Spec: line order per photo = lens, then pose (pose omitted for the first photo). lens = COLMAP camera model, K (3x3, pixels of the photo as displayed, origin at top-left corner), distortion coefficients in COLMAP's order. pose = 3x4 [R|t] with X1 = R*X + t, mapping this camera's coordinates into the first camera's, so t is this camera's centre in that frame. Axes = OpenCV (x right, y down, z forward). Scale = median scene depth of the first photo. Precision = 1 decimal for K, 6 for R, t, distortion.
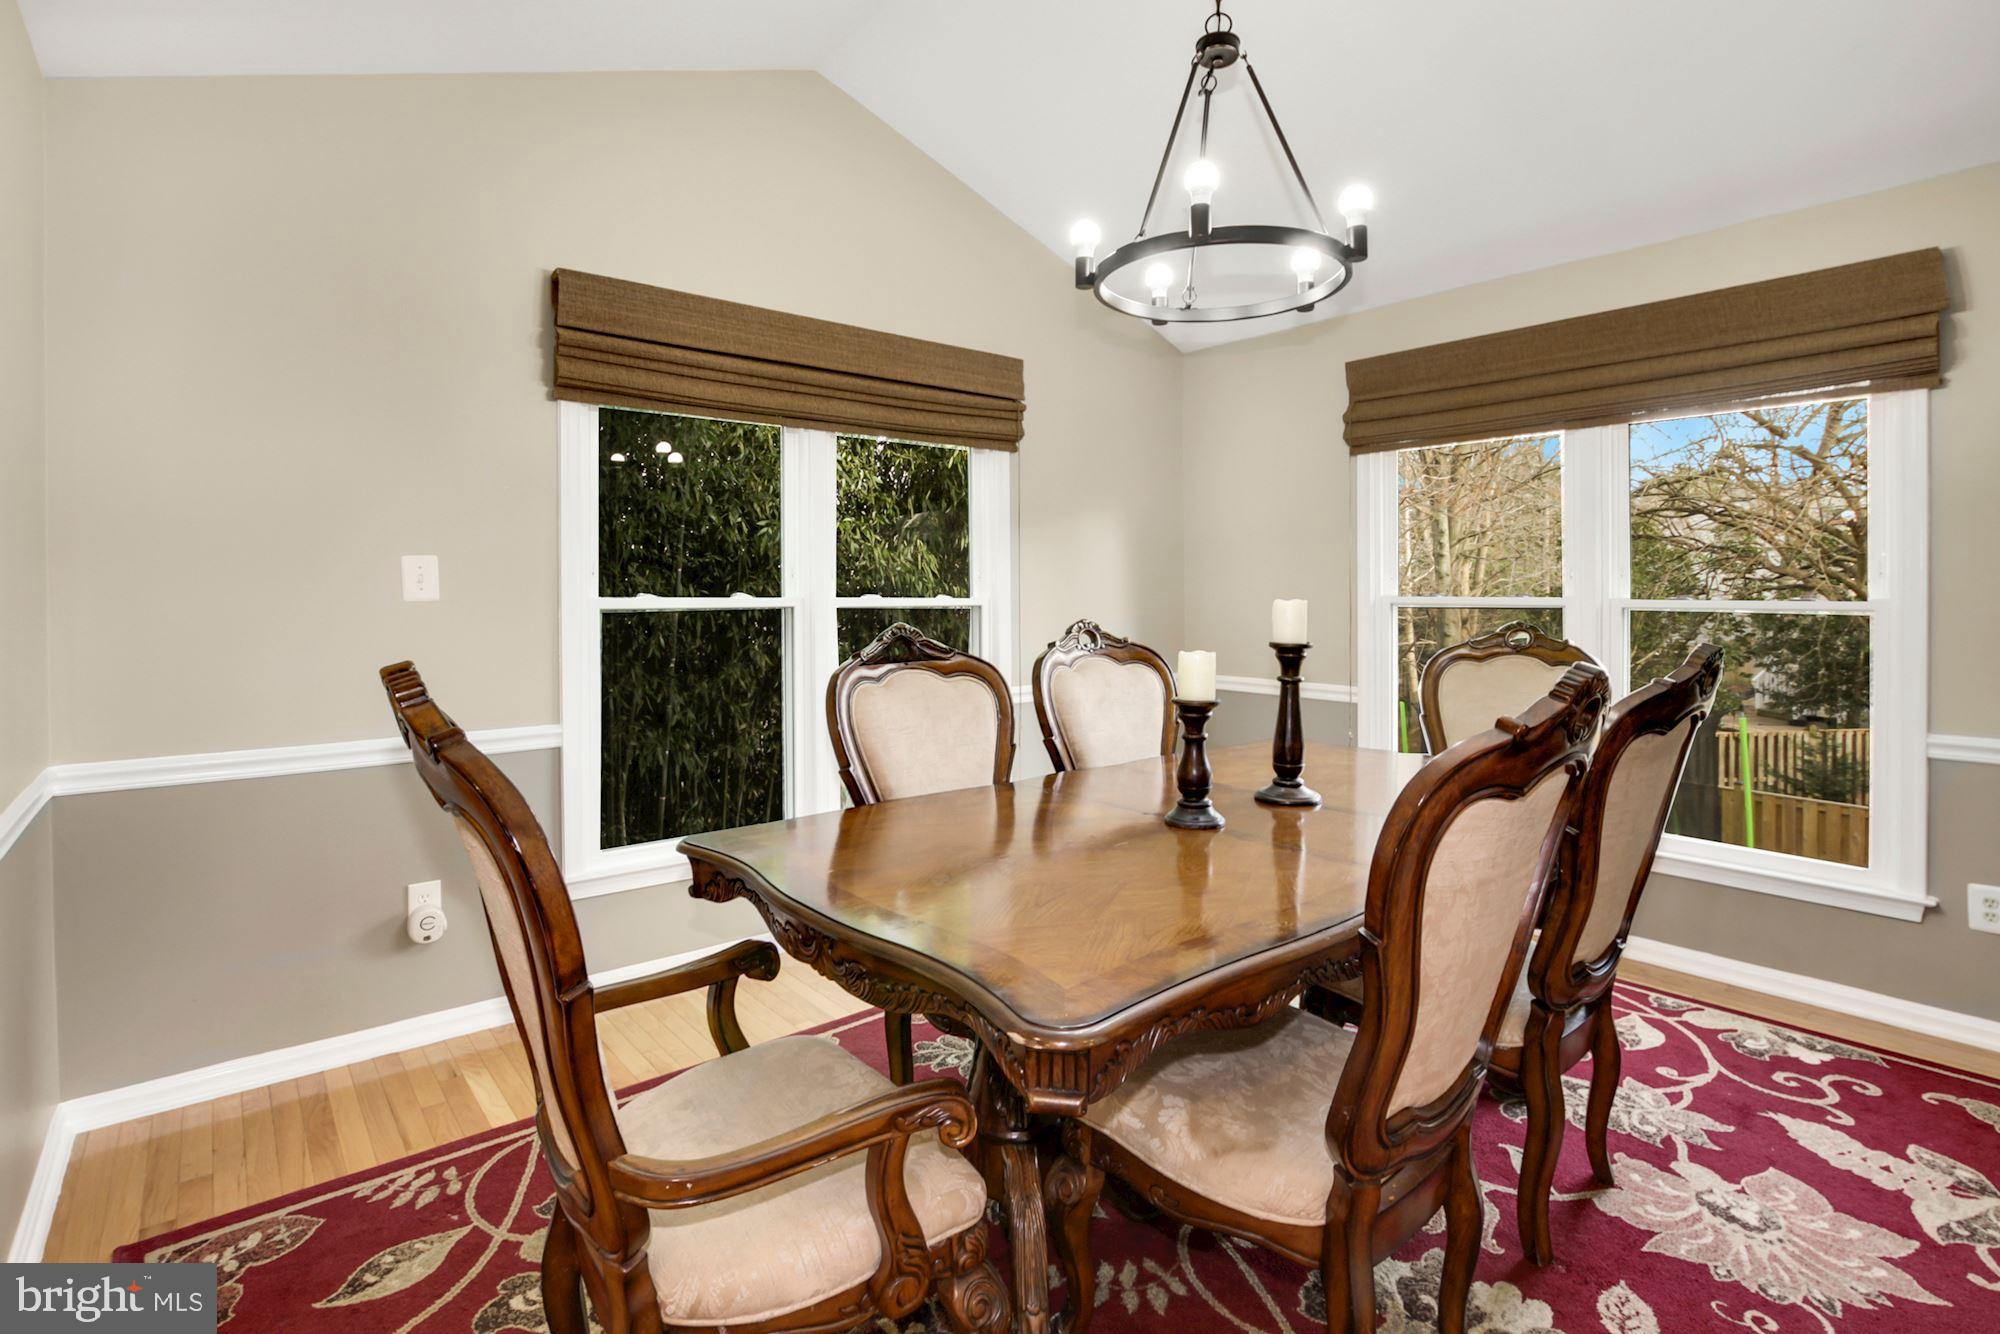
lens RADIAL K [[958.9, 0, 1001.7], [0, 958.9, 611.0], [0, 0, 1]] dist [-0.000197, -0.000005]
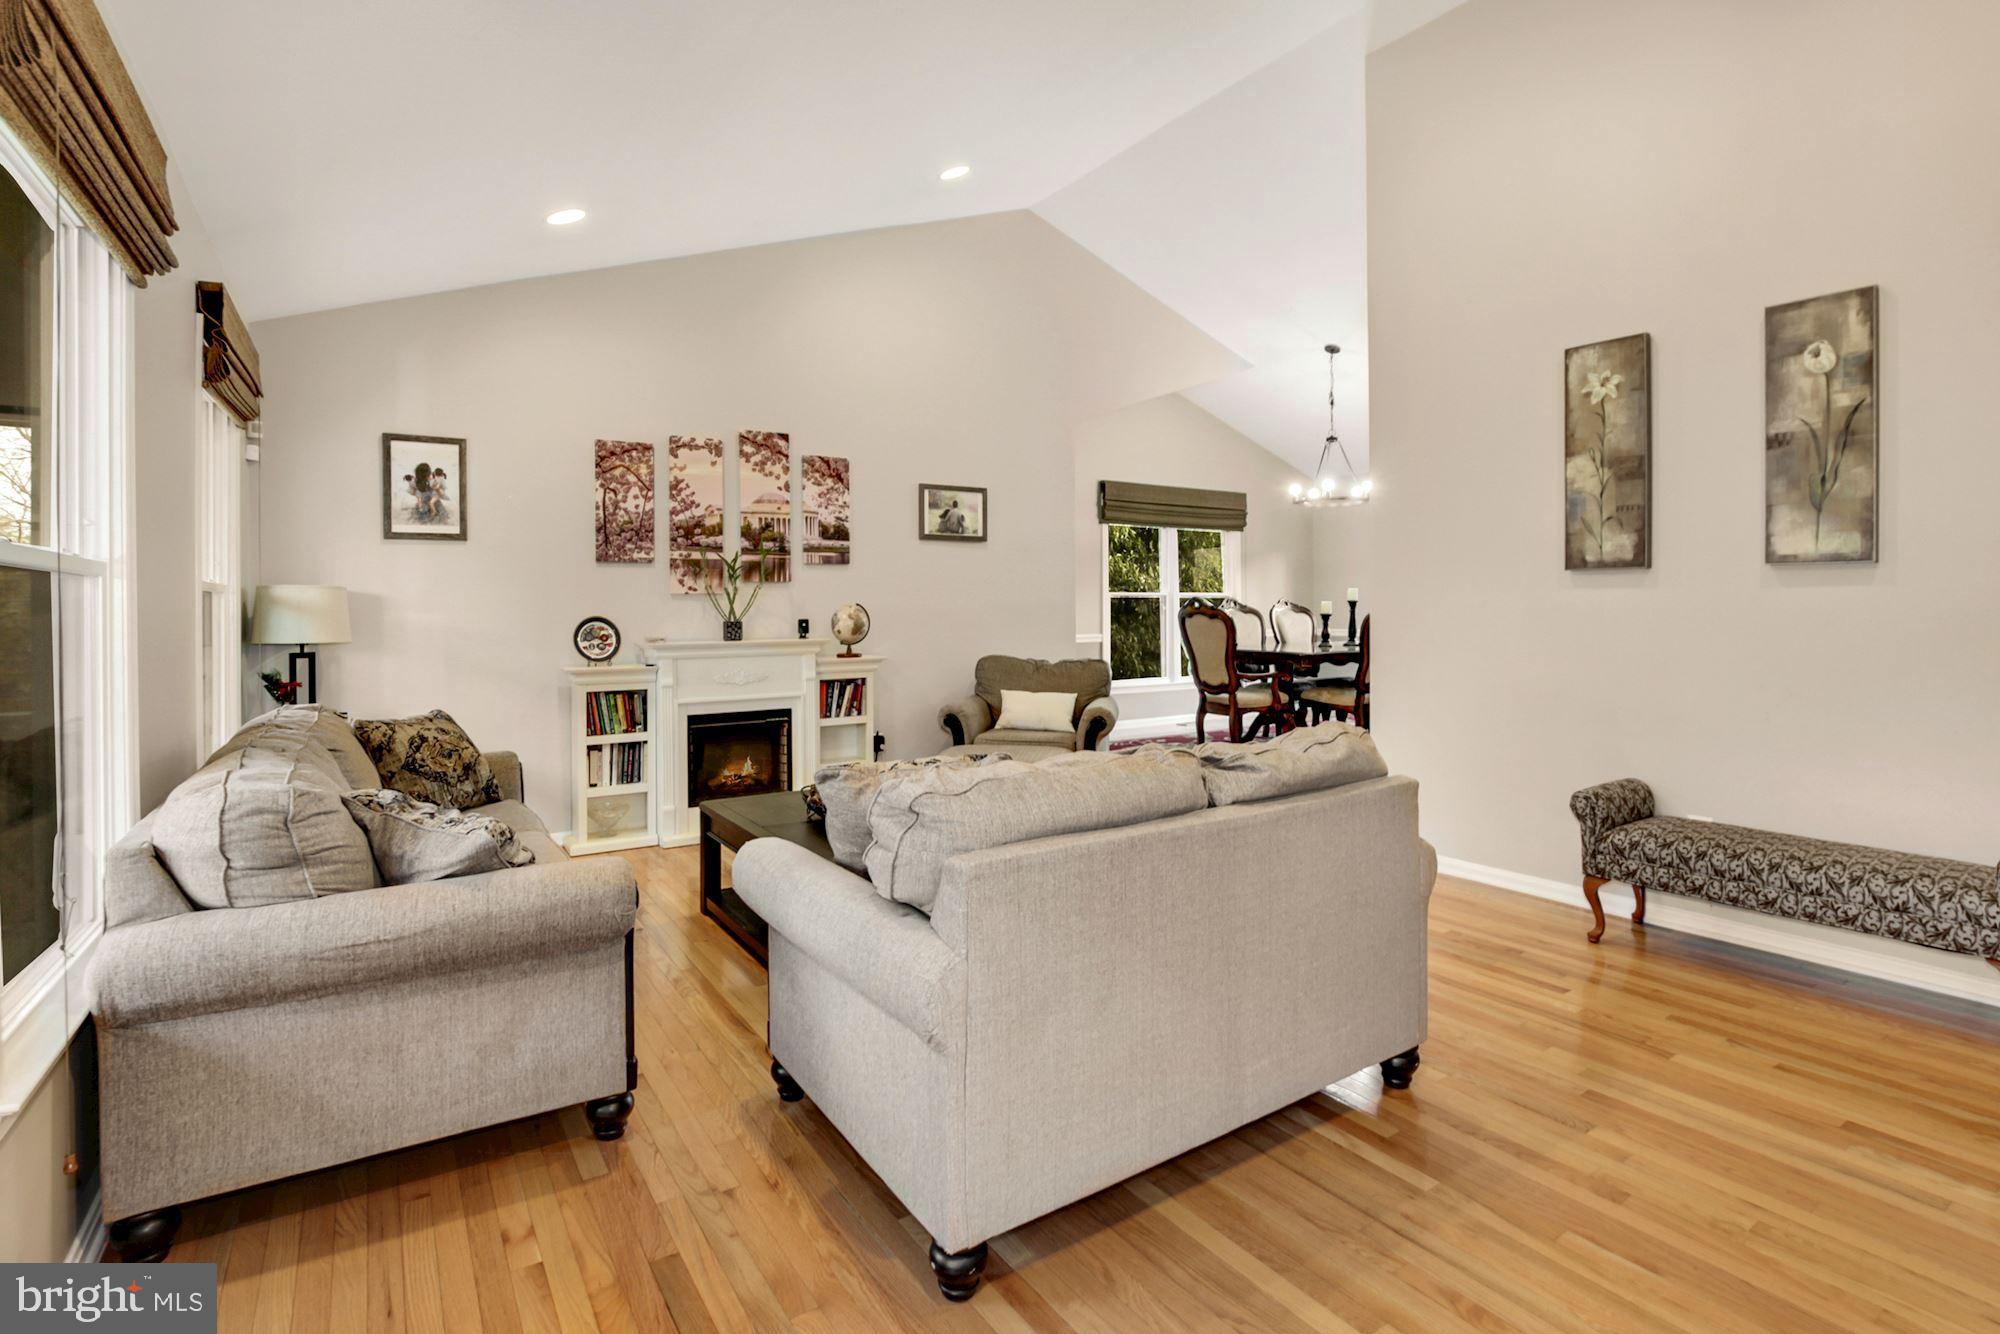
lens RADIAL K [[958.9, 0, 1001.7], [0, 958.9, 611.0], [0, 0, 1]] dist [-0.000197, -0.000005]
pose [[0.994630, 0.001138, -0.103490, -0.387021], [-0.002936, 0.999847, -0.017219, 0.085356], [0.103455, 0.017430, 0.994481, -1.650928]]
